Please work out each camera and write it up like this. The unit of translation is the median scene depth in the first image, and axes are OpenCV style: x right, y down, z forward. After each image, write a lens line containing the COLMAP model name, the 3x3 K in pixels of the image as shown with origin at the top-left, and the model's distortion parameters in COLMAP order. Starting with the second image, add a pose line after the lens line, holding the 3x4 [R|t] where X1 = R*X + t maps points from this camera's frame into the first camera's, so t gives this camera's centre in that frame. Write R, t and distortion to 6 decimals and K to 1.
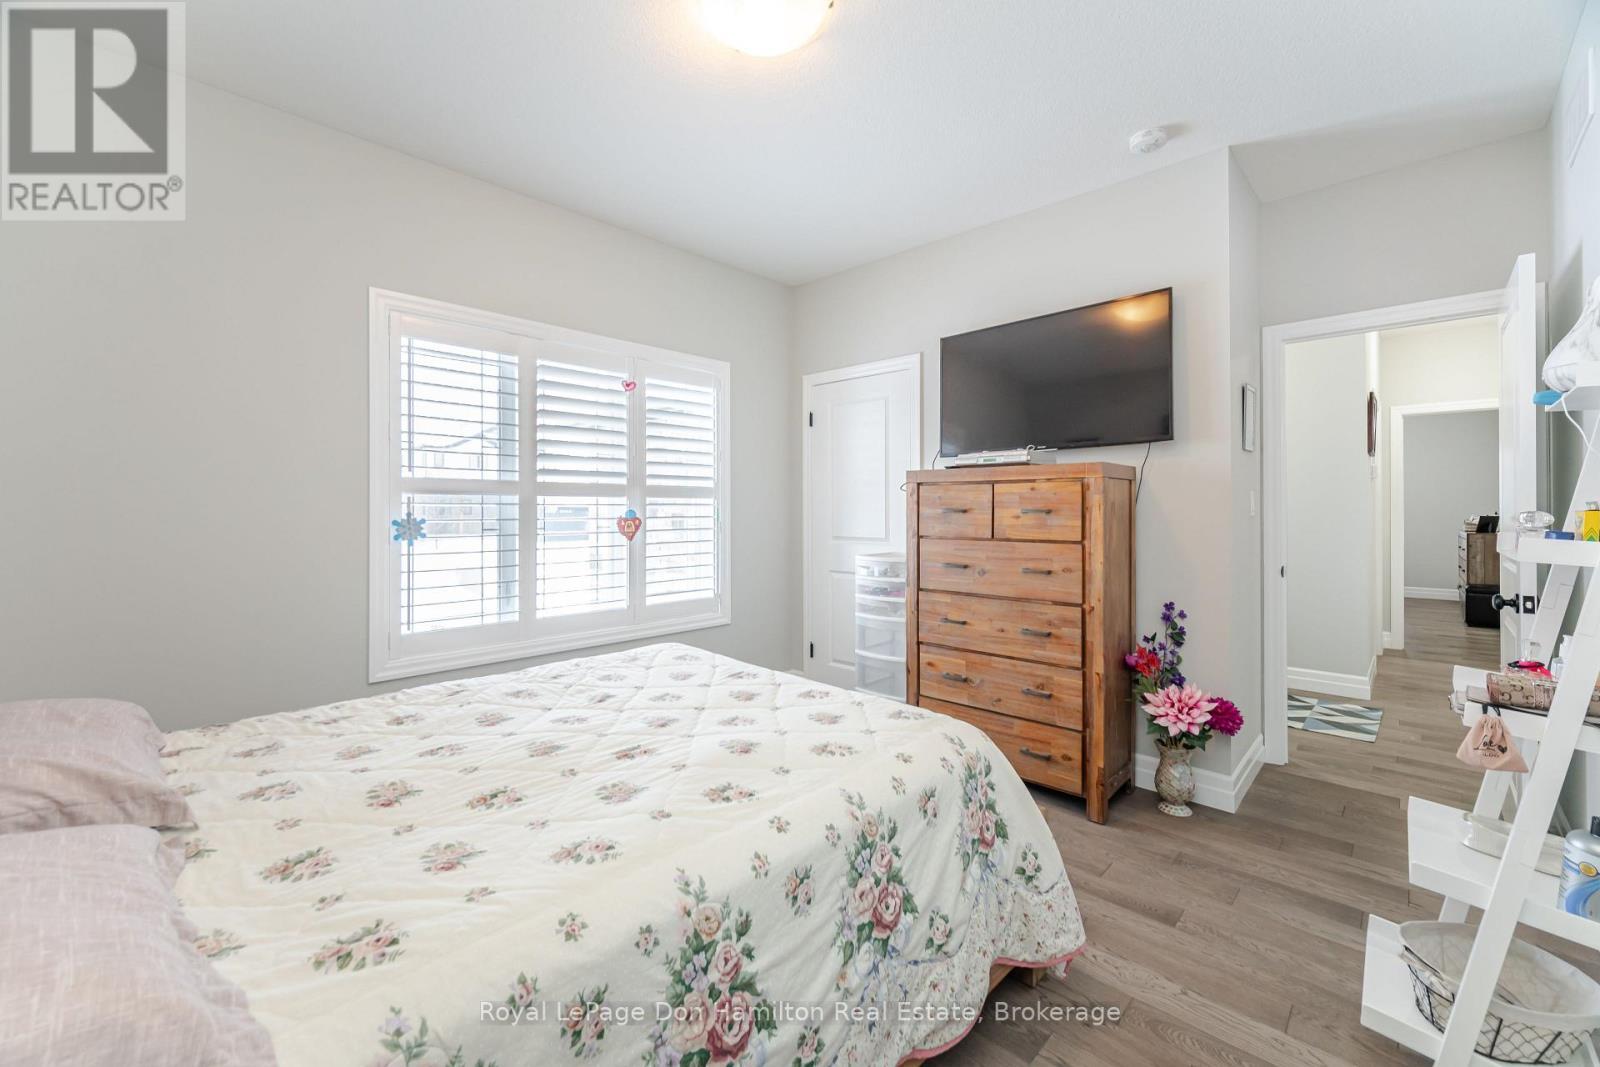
lens RADIAL K [[657.8, 0, 796.3], [0, 657.8, 499.2], [0, 0, 1]] dist [-0.000563, -0.000106]
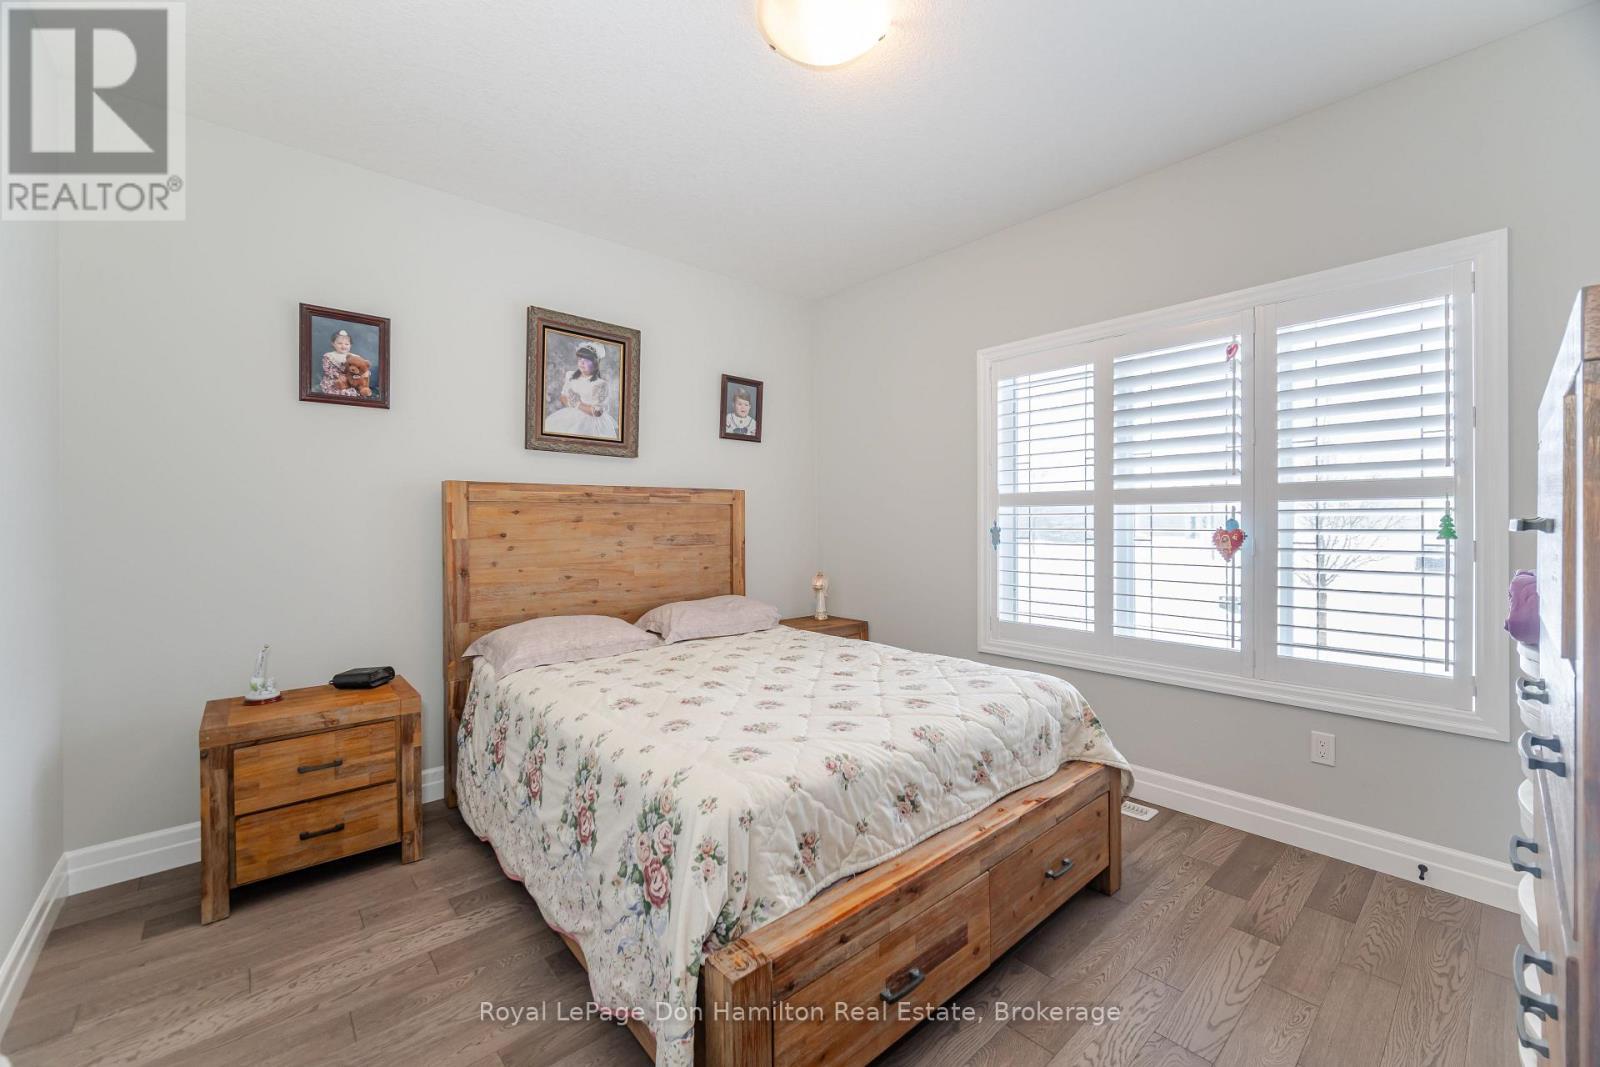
lens RADIAL K [[631.7, 0, 800.0], [0, 631.7, 533.5], [0, 0, 1]] dist [-0.001527, -0.000326]
pose [[-0.060365, 0.016236, -0.998044, 0.536087], [0.019058, 0.999704, 0.015111, 0.013783], [0.997994, -0.018109, -0.060657, 0.606056]]
